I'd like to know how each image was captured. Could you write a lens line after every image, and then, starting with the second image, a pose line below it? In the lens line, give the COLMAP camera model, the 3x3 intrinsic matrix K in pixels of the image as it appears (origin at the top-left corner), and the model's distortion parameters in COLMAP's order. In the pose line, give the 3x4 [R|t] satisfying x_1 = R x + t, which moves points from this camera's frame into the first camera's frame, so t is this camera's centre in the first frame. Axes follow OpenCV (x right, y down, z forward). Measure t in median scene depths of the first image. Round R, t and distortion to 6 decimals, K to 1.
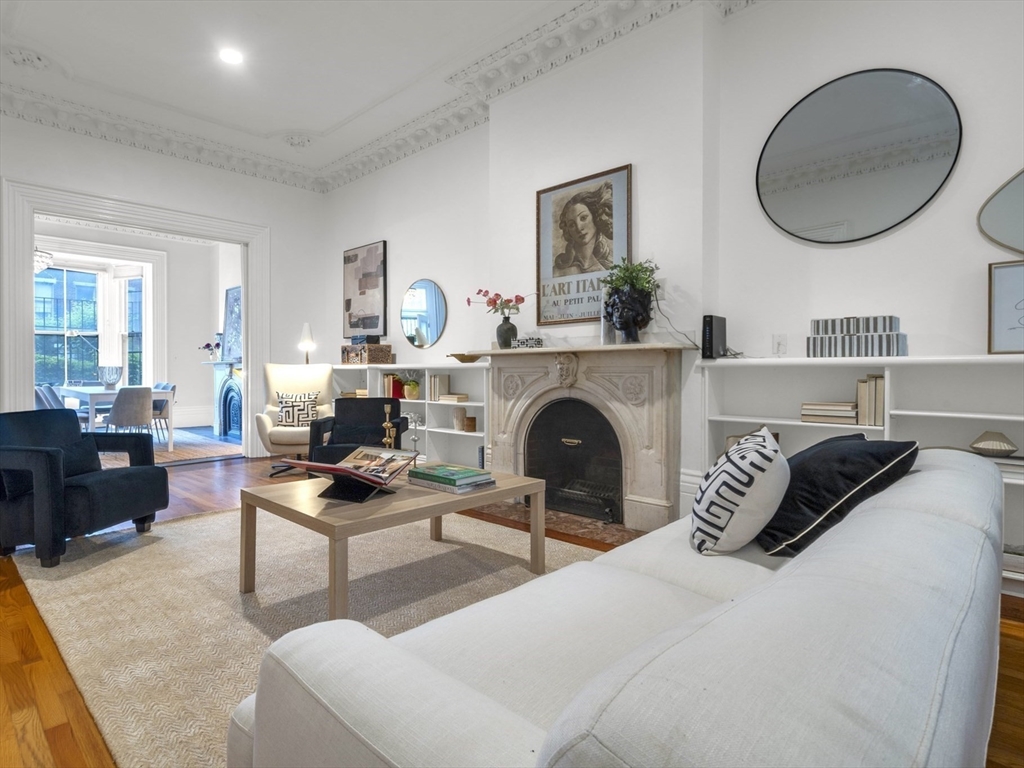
lens RADIAL K [[556.3, 0, 505.1], [0, 556.3, 378.3], [0, 0, 1]] dist [-0.002309, 0.000135]
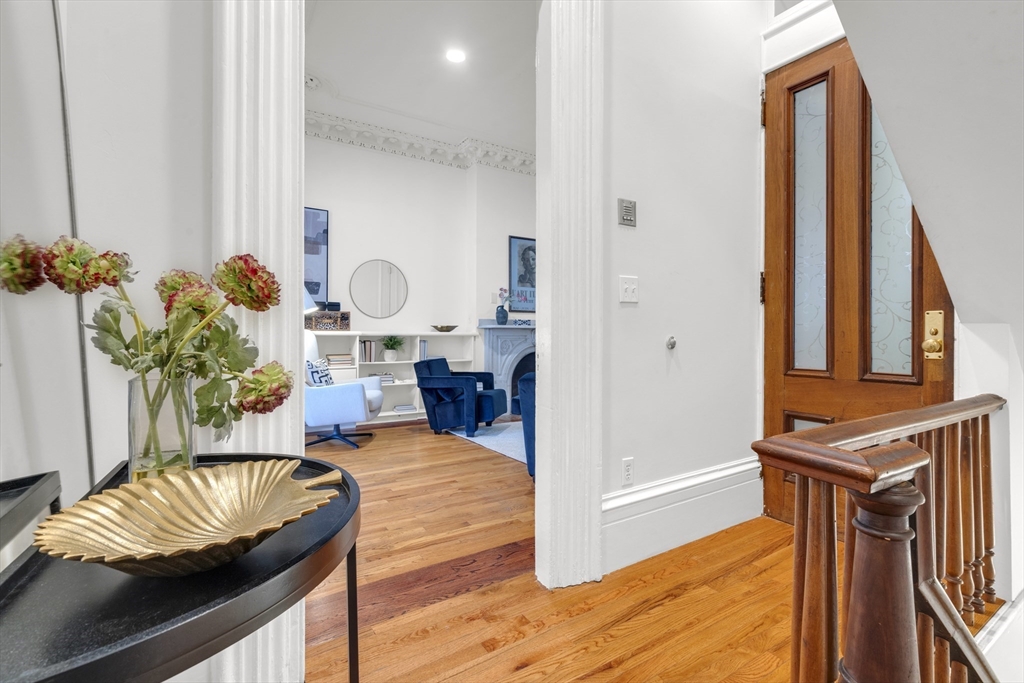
lens RADIAL K [[462.6, 0, 515.5], [0, 462.6, 337.6], [0, 0, 1]] dist [0.000371, -0.000366]
pose [[0.240502, -0.000553, 0.970648, -1.427638], [0.010368, 0.999944, -0.001999, -0.011353], [-0.970593, 0.010544, 0.240495, 0.666083]]
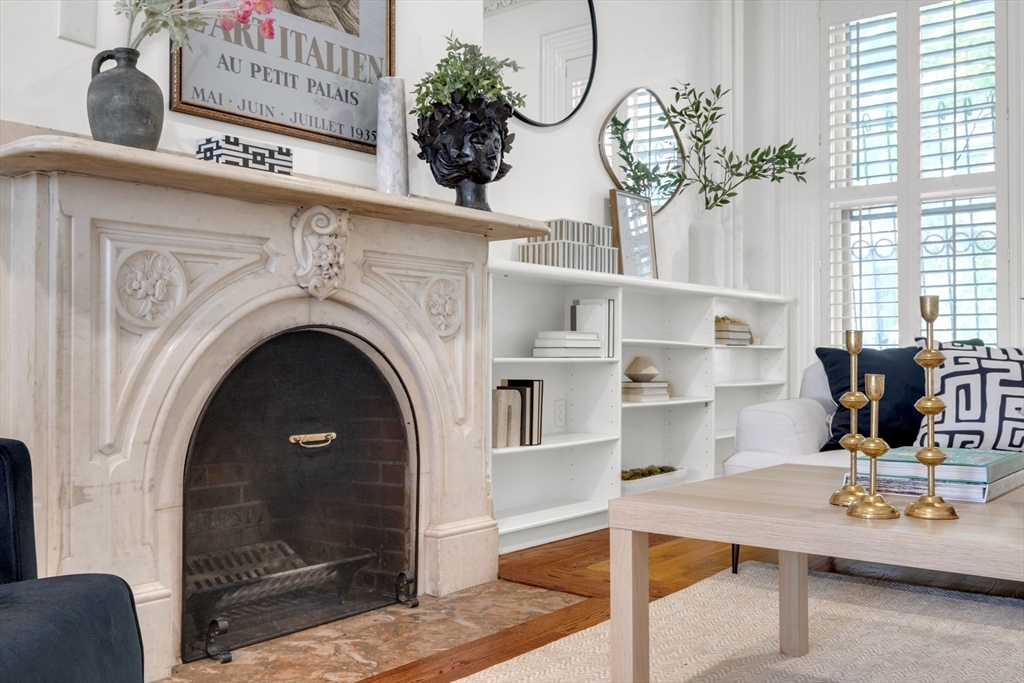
lens RADIAL K [[960.1, 0, 510.7], [0, 960.1, 336.8], [0, 0, 1]] dist [-0.016020, 0.000000]
pose [[-0.079974, 0.015159, 0.996682, -0.544348], [0.012110, 0.999825, -0.014235, 0.052453], [-0.996723, 0.010932, -0.080144, 0.894624]]
